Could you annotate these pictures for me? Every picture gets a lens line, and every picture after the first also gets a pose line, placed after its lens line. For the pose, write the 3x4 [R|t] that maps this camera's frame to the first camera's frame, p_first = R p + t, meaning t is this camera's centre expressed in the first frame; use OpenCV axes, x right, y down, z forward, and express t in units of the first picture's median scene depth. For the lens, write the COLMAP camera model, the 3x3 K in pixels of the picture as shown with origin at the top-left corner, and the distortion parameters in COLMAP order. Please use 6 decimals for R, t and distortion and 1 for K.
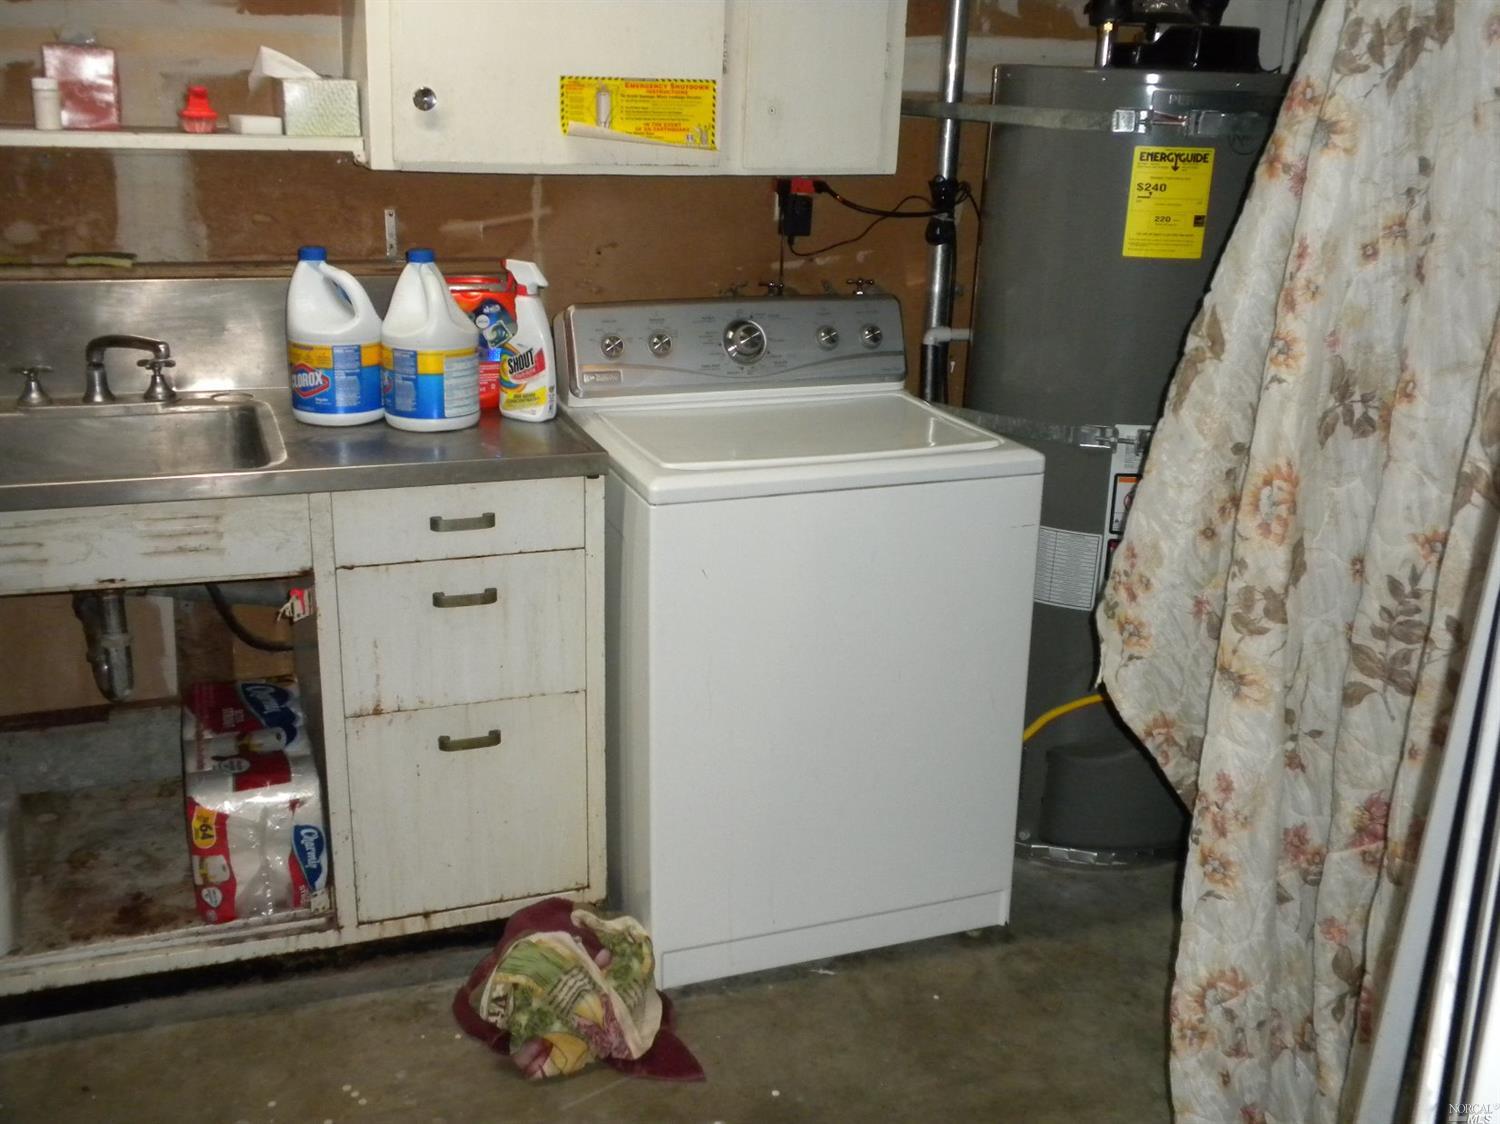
lens RADIAL K [[1591.8, 0, 750.0], [0, 1591.8, 562.0], [0, 0, 1]] dist [-0.052025, 0.137471]
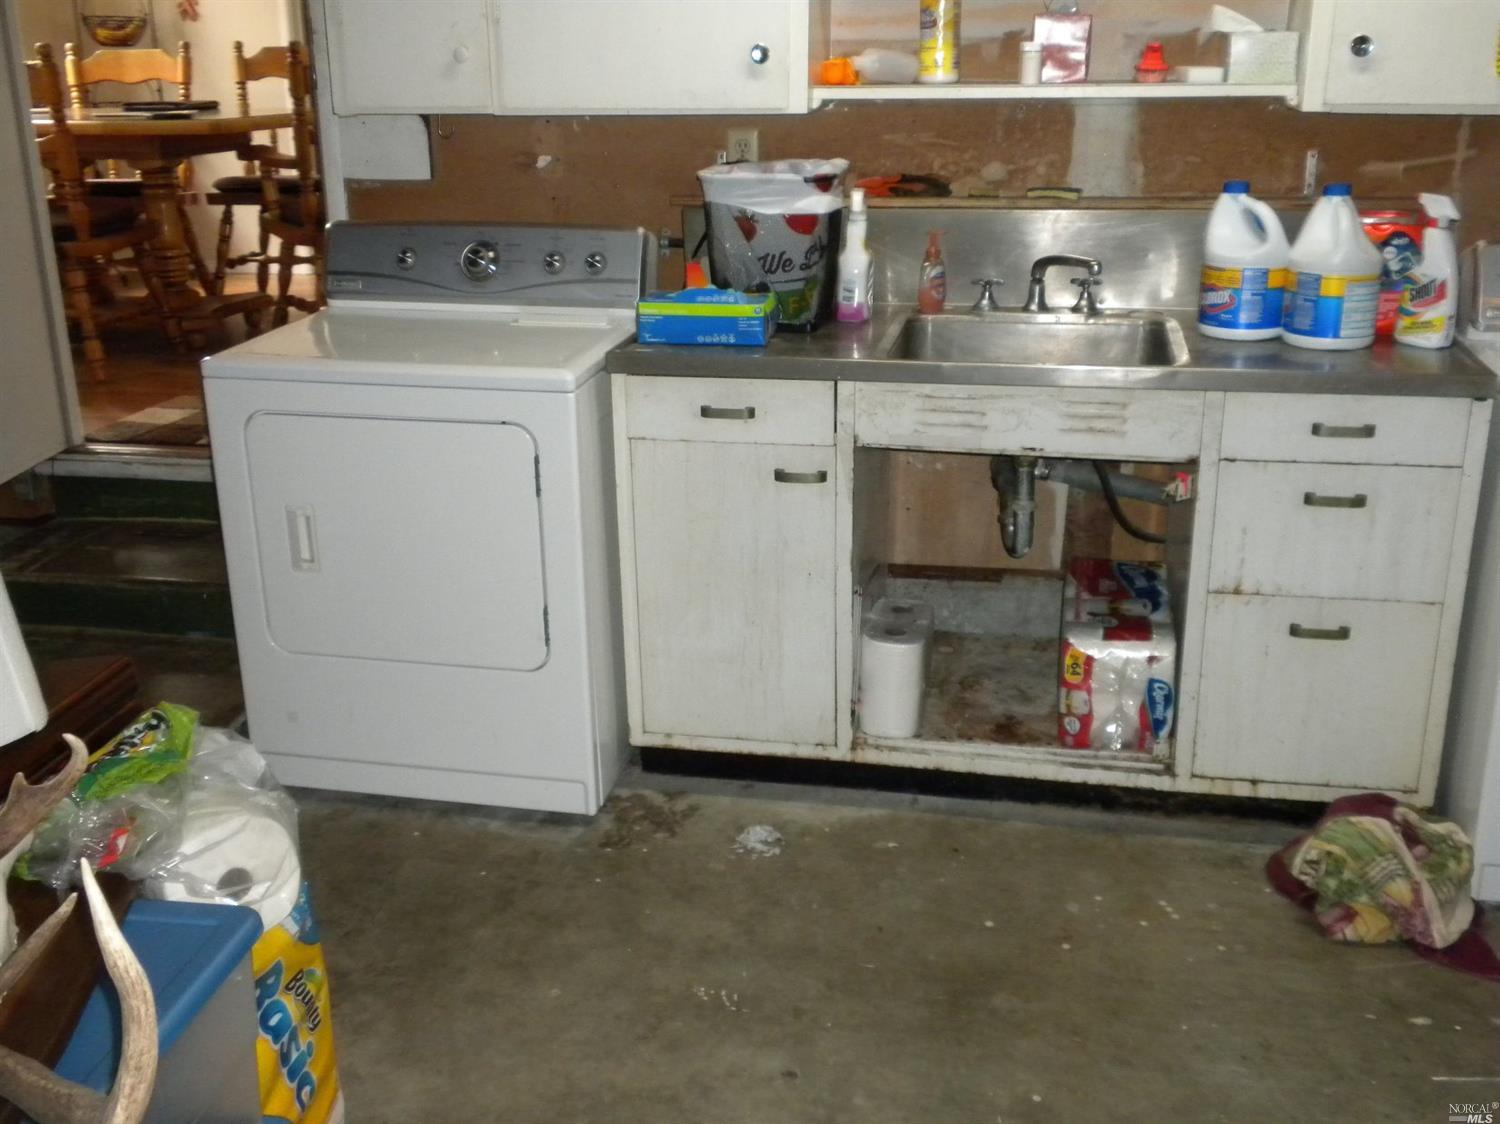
lens RADIAL K [[1510.8, 0, 665.7], [0, 1510.8, 562.5], [0, 0, 1]] dist [0.002608, -0.032231]
pose [[0.821982, 0.138655, -0.552377, 0.022845], [-0.120768, 0.990289, 0.068864, 0.046356], [0.556561, 0.010104, 0.830745, -0.122744]]
